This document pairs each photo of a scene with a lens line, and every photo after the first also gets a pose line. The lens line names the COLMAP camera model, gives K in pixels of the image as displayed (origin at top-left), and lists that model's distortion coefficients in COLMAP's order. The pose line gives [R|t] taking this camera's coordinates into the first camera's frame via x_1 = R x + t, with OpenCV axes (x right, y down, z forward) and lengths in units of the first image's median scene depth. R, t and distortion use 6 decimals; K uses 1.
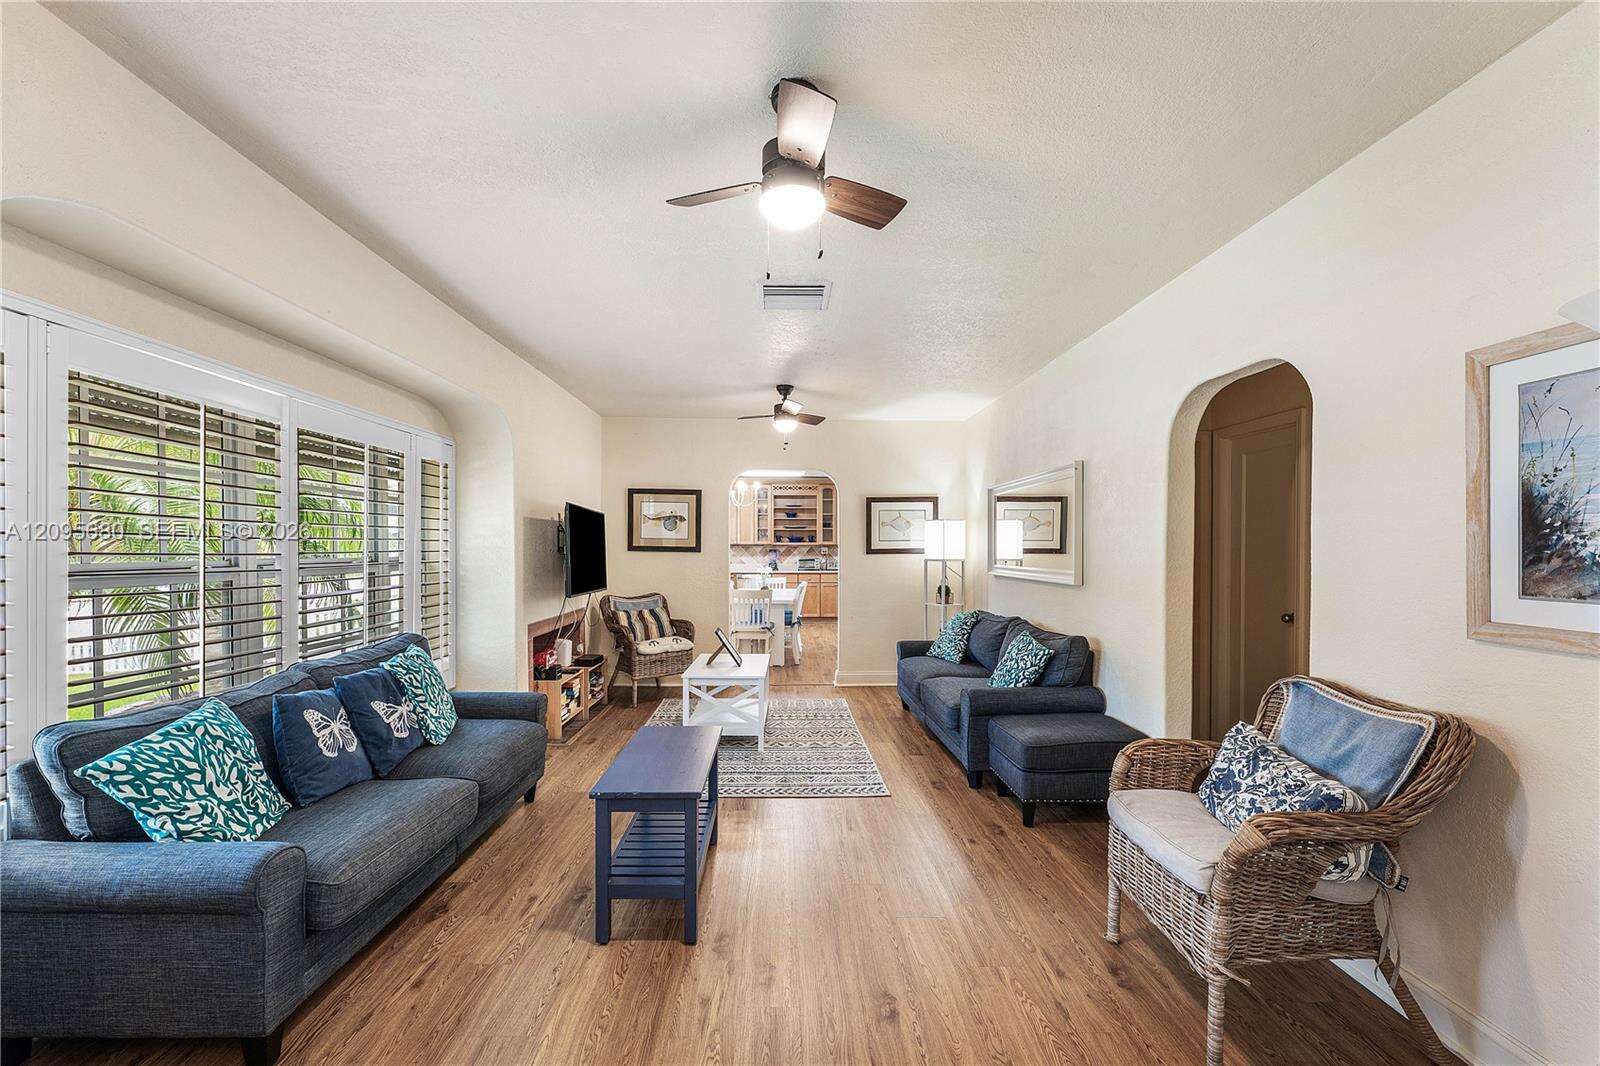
lens RADIAL K [[651.9, 0, 796.0], [0, 651.9, 550.1], [0, 0, 1]] dist [-0.001082, -0.000217]
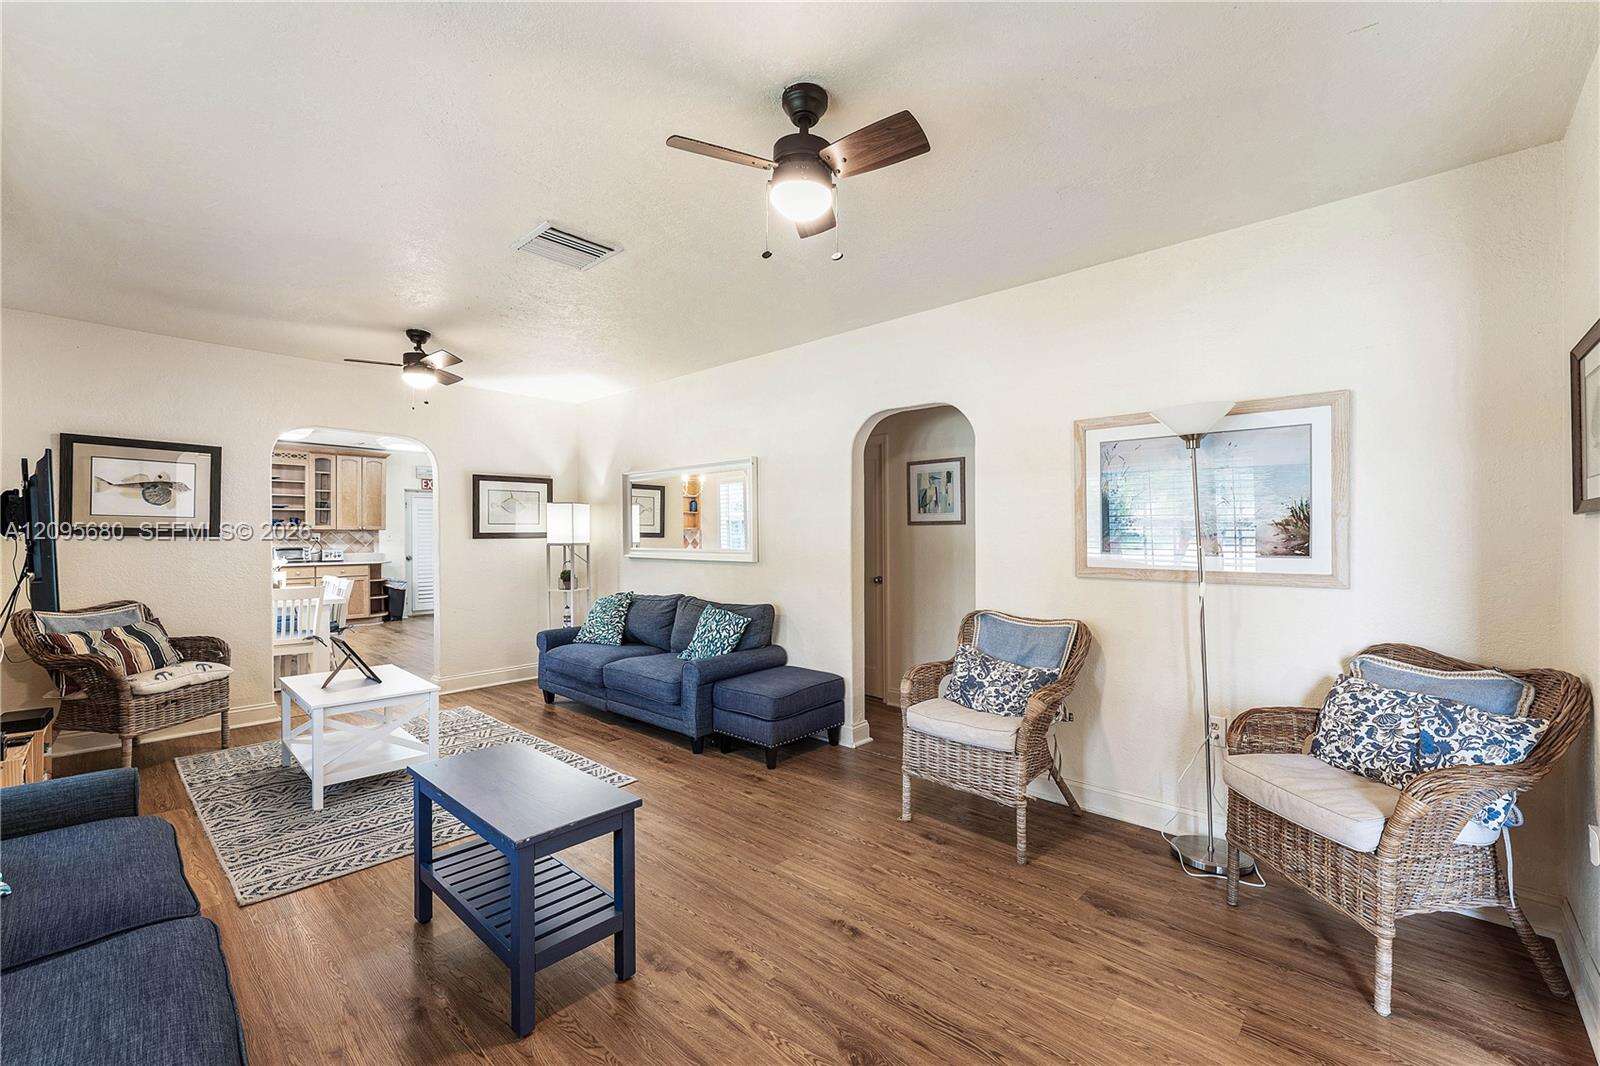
lens RADIAL K [[646.0, 0, 797.1], [0, 646.0, 529.0], [0, 0, 1]] dist [0.000590, -0.000217]
pose [[0.693999, 0.006328, 0.719948, -0.269685], [0.003644, 0.999918, -0.012301, 0.006882], [-0.719967, 0.011160, 0.693919, 0.099836]]
